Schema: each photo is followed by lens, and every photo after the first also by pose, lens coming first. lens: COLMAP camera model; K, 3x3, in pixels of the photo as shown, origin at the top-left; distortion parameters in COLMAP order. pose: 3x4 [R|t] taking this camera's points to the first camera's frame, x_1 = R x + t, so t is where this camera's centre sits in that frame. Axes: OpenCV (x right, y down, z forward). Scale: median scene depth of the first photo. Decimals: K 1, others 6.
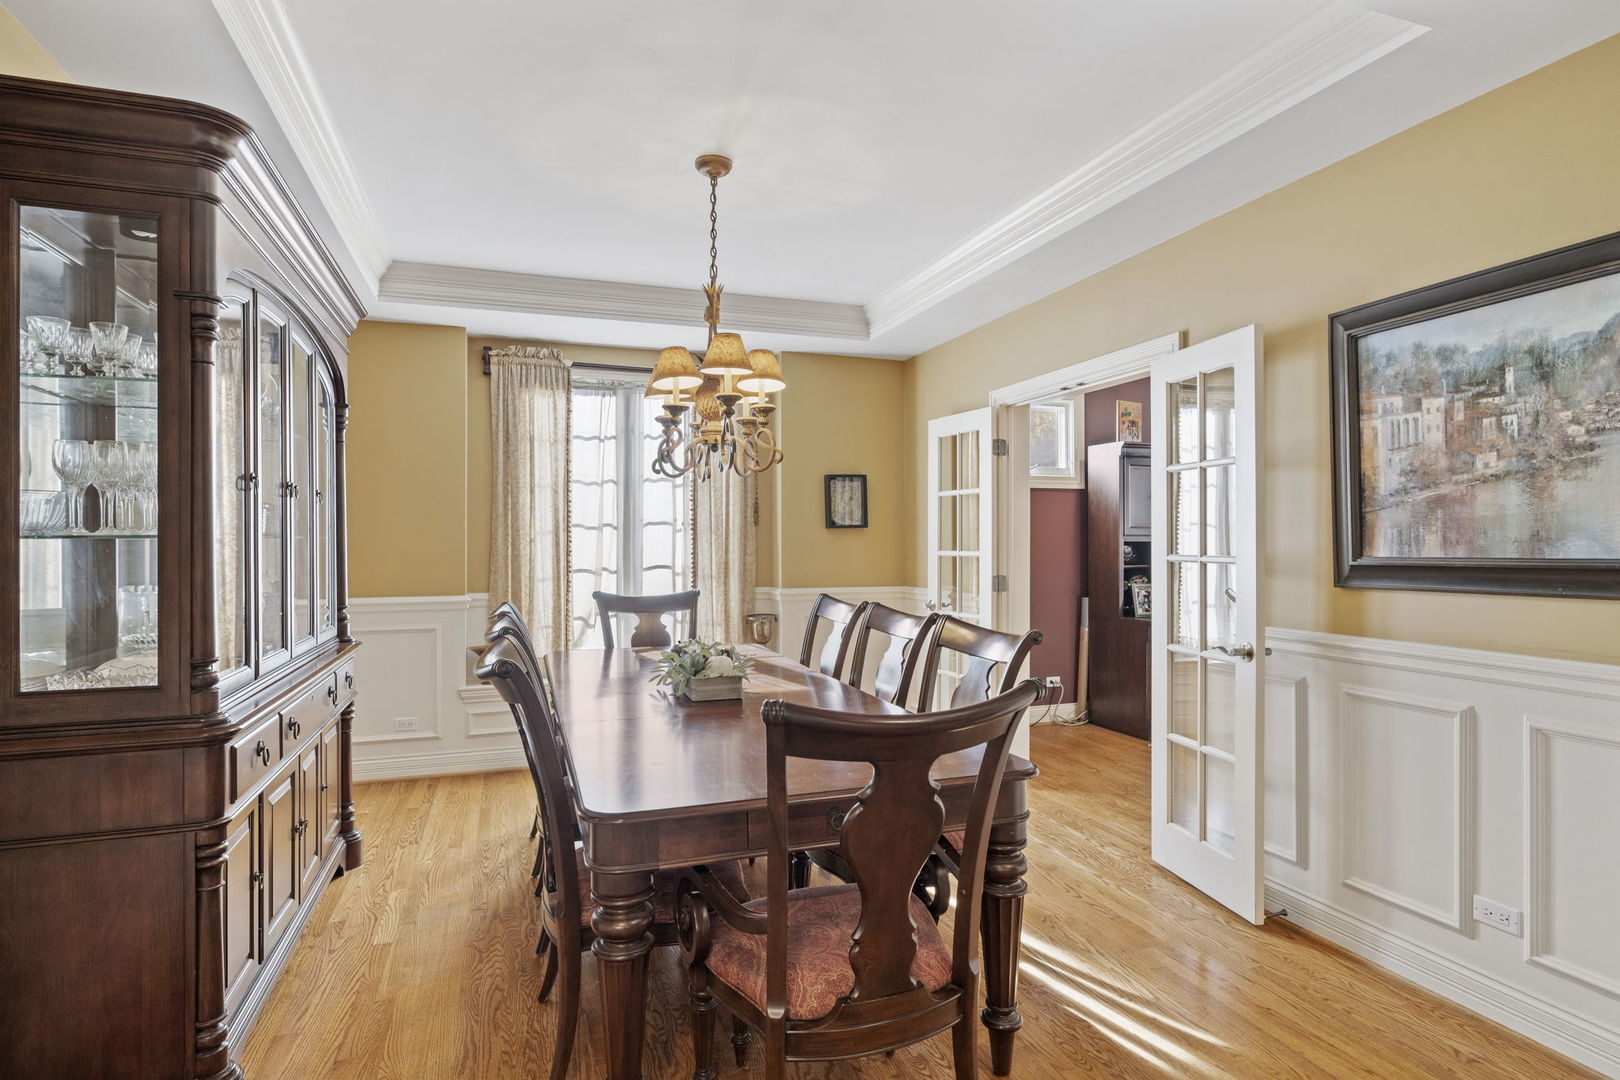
lens RADIAL K [[844.0, 0, 809.5], [0, 844.0, 537.5], [0, 0, 1]] dist [-0.001903, 0.000674]
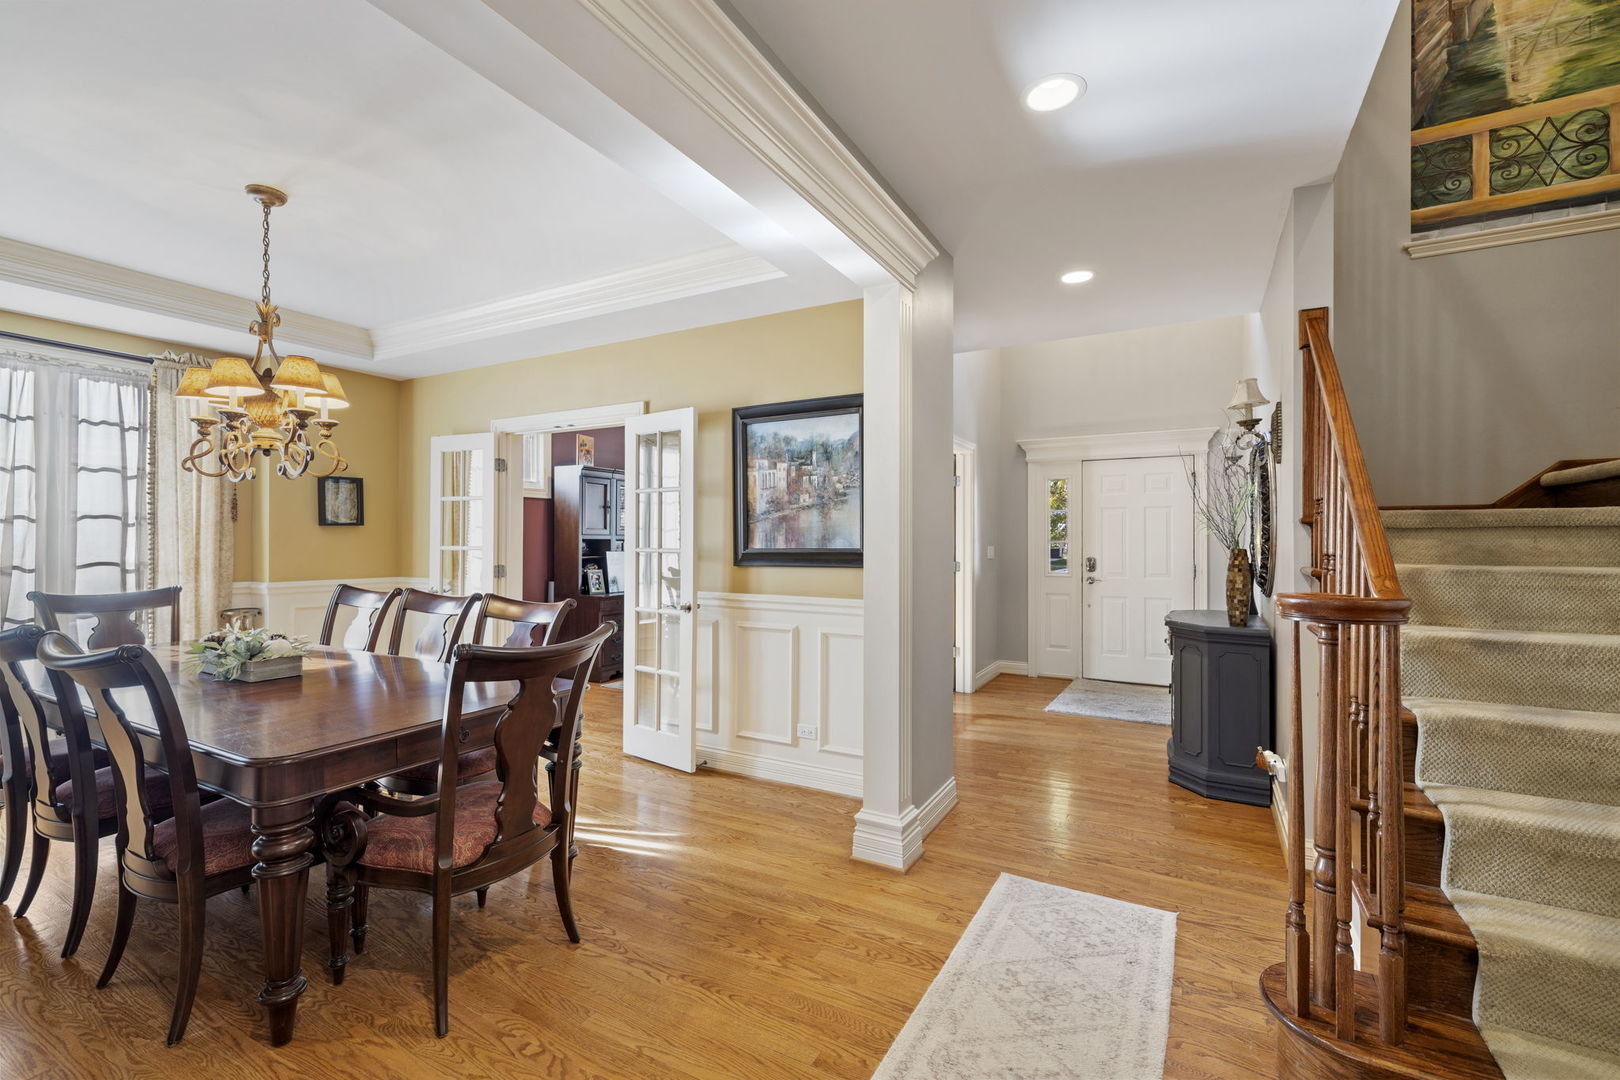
lens RADIAL K [[694.7, 0, 810.9], [0, 694.7, 540.4], [0, 0, 1]] dist [0.001350, 0.000195]
pose [[0.747158, 0.003812, 0.664635, -0.194154], [-0.008320, 0.999959, 0.003617, -0.000339], [-0.664594, -0.008232, 0.747159, -0.159676]]
